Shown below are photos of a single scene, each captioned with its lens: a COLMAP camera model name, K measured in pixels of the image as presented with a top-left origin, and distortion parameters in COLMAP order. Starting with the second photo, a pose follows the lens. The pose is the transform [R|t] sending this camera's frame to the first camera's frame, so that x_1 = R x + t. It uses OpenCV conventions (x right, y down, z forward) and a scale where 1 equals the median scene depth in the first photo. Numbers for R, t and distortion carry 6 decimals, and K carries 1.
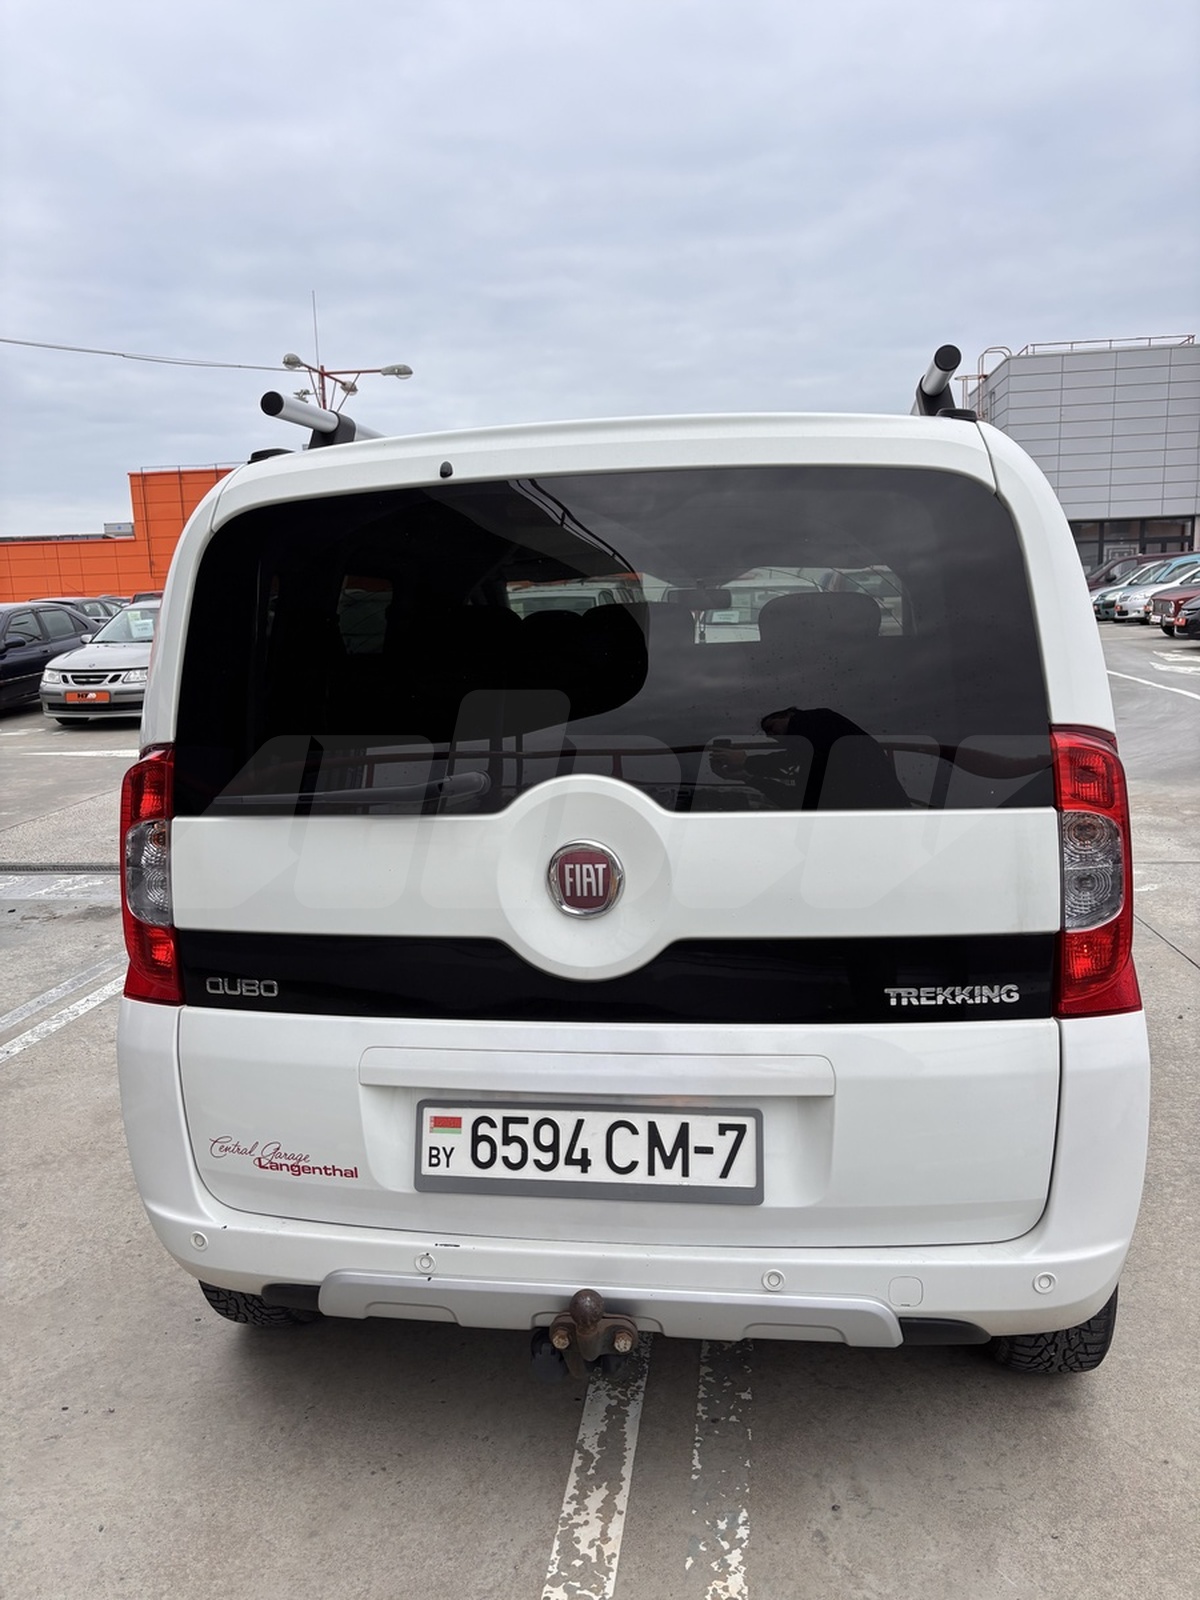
lens RADIAL K [[1209.7, 0, 607.9], [0, 1209.7, 799.2], [0, 0, 1]] dist [0.045116, -0.044539]
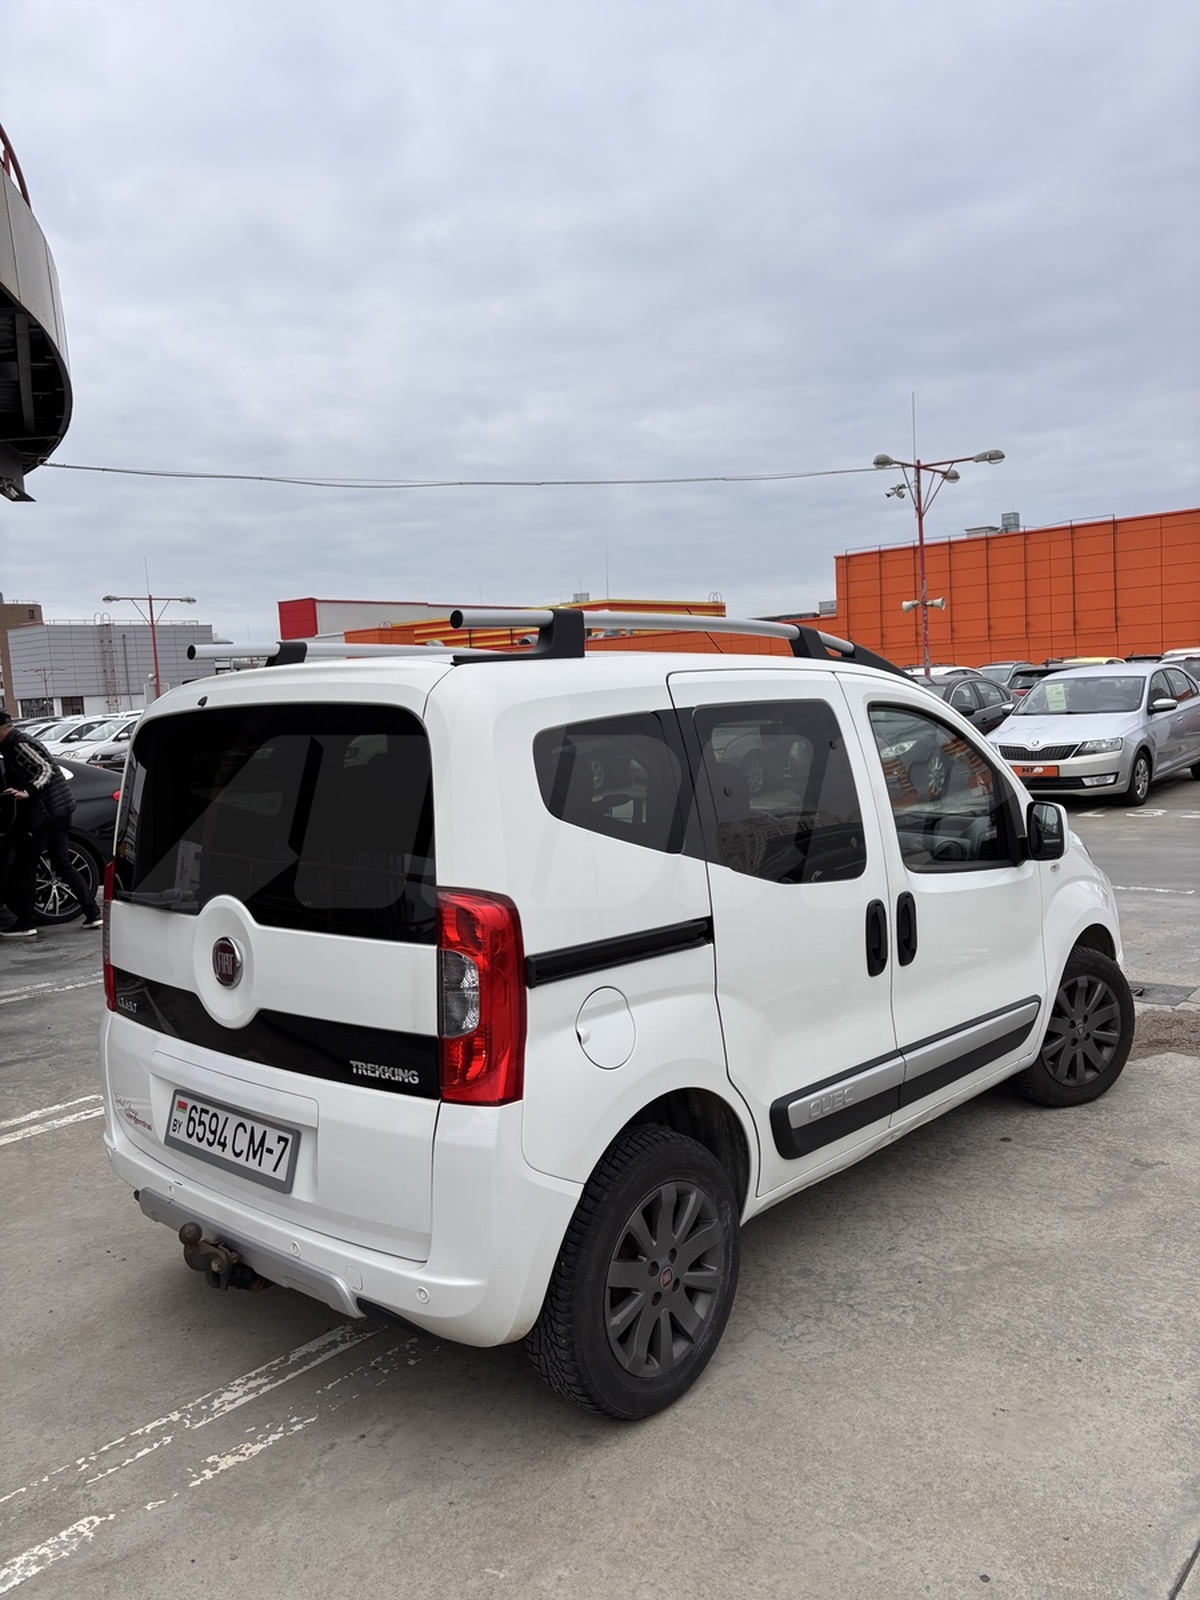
lens RADIAL K [[1209.7, 0, 597.7], [0, 1209.7, 790.8], [0, 0, 1]] dist [0.045116, -0.044539]
pose [[0.835360, 0.034674, -0.548609, 1.139087], [-0.067121, 0.996975, -0.039193, -0.115200], [0.545590, 0.069564, 0.835160, -0.064361]]
